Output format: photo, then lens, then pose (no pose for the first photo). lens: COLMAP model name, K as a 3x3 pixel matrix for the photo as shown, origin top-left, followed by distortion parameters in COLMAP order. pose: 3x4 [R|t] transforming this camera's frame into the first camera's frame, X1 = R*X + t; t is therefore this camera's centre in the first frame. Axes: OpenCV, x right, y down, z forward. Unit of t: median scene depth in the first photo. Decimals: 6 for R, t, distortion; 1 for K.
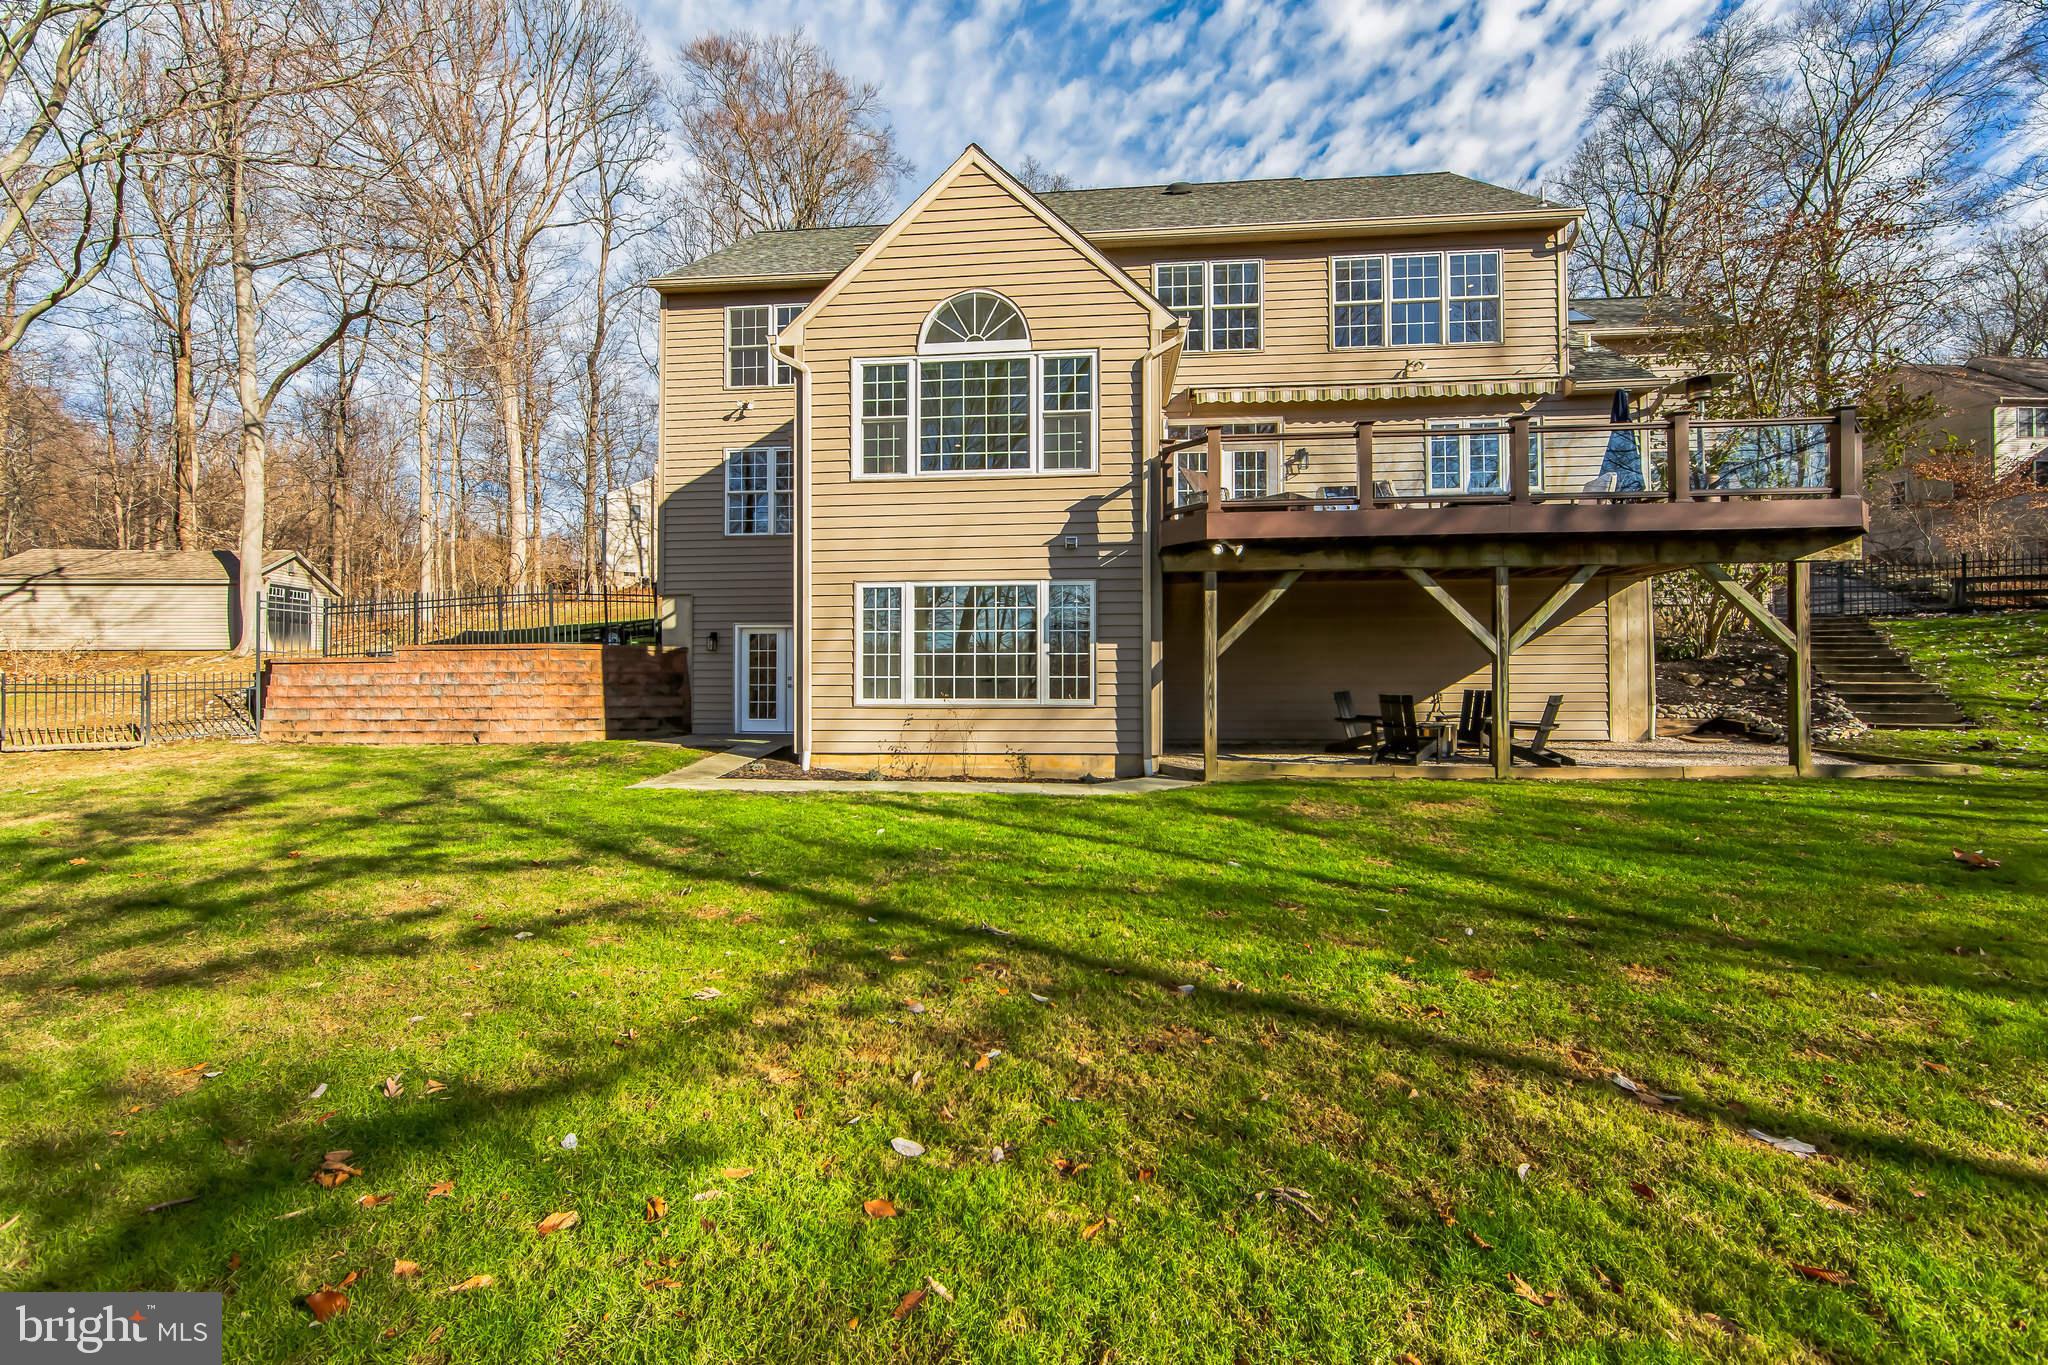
lens RADIAL K [[819.9, 0, 1024.0], [0, 819.9, 682.5], [0, 0, 1]] dist [-0.000864, 0.002768]
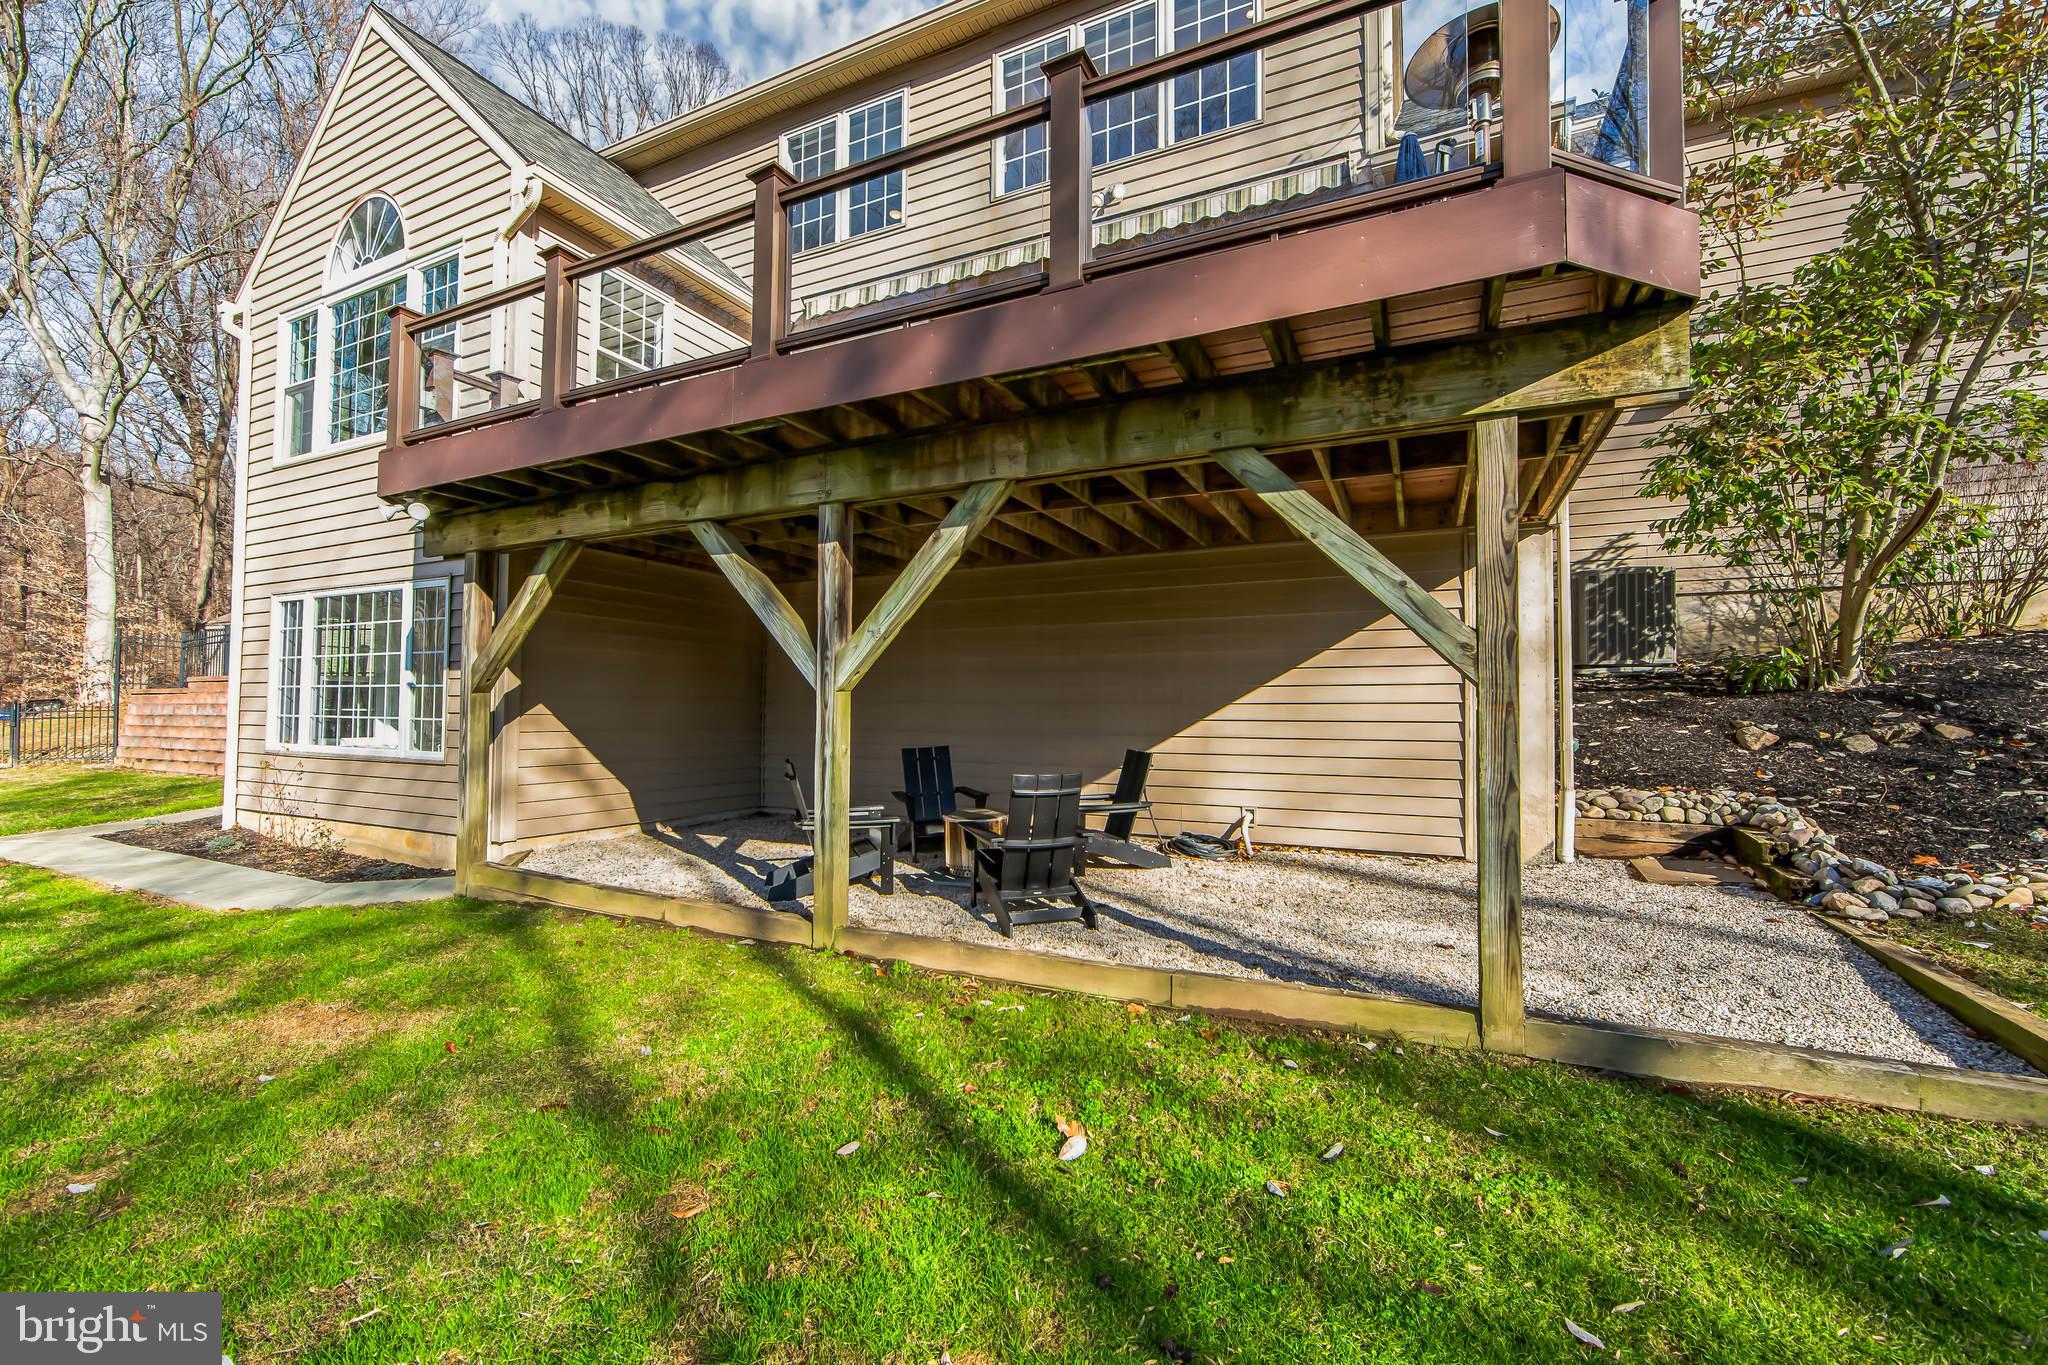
lens RADIAL K [[819.9, 0, 1024.0], [0, 819.9, 682.5], [0, 0, 1]] dist [-0.000864, 0.002768]
pose [[0.937322, -0.003295, -0.348448, 0.744071], [-0.007037, 0.999572, -0.028381, -0.022073], [0.348392, 0.029054, 0.936898, 0.519944]]
